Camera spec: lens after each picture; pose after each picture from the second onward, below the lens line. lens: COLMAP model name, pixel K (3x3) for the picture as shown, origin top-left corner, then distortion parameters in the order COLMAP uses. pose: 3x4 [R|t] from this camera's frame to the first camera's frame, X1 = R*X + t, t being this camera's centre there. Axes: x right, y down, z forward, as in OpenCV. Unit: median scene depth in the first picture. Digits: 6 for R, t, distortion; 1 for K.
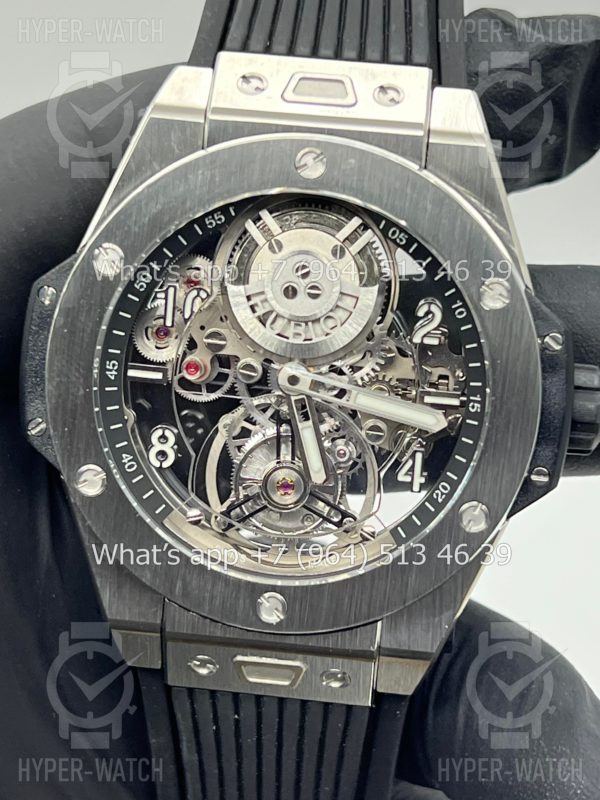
lens RADIAL K [[1873.0, 0, 301.7], [0, 1873.0, 421.4], [0, 0, 1]] dist [0.220076, 0.000000]
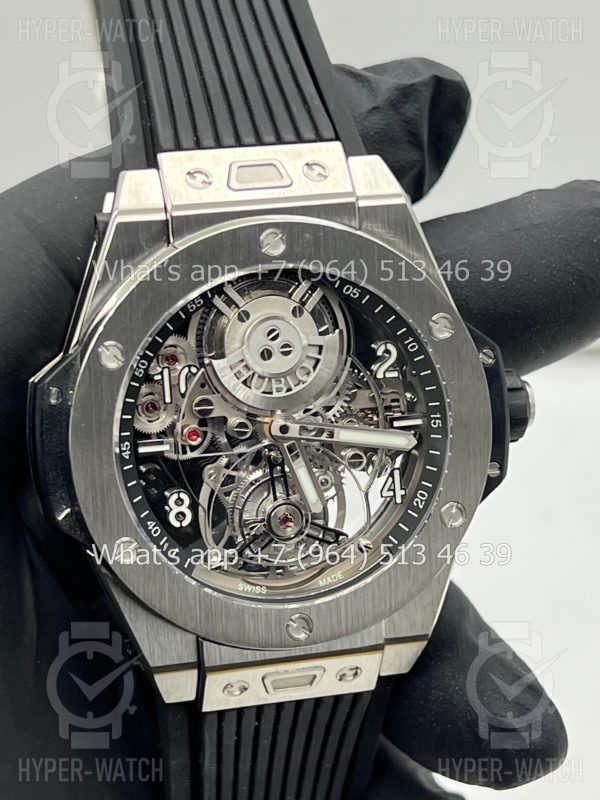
lens RADIAL K [[1873.0, 0, 302.6], [0, 1873.0, 401.0], [0, 0, 1]] dist [0.220076, 0.000000]
pose [[0.944215, -0.184654, 0.272690, -0.300894], [0.173457, 0.982705, 0.064835, -0.110584], [-0.279946, -0.013918, 0.959915, -0.103524]]
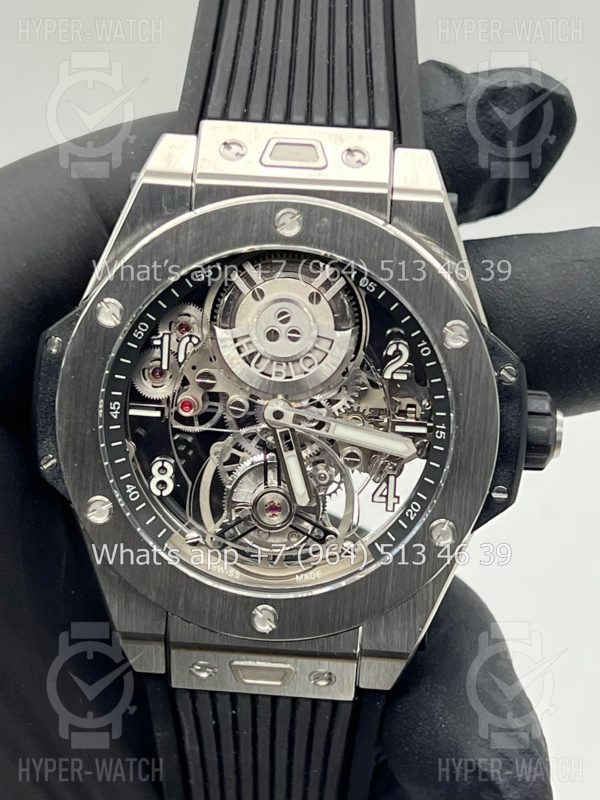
lens RADIAL K [[1873.0, 0, 298.0], [0, 1873.0, 400.4], [0, 0, 1]] dist [0.220076, 0.000000]
pose [[0.999209, -0.030123, 0.025965, -0.021154], [0.029496, 0.999272, 0.024212, -0.056895], [-0.026676, -0.023427, 0.999370, -0.117002]]
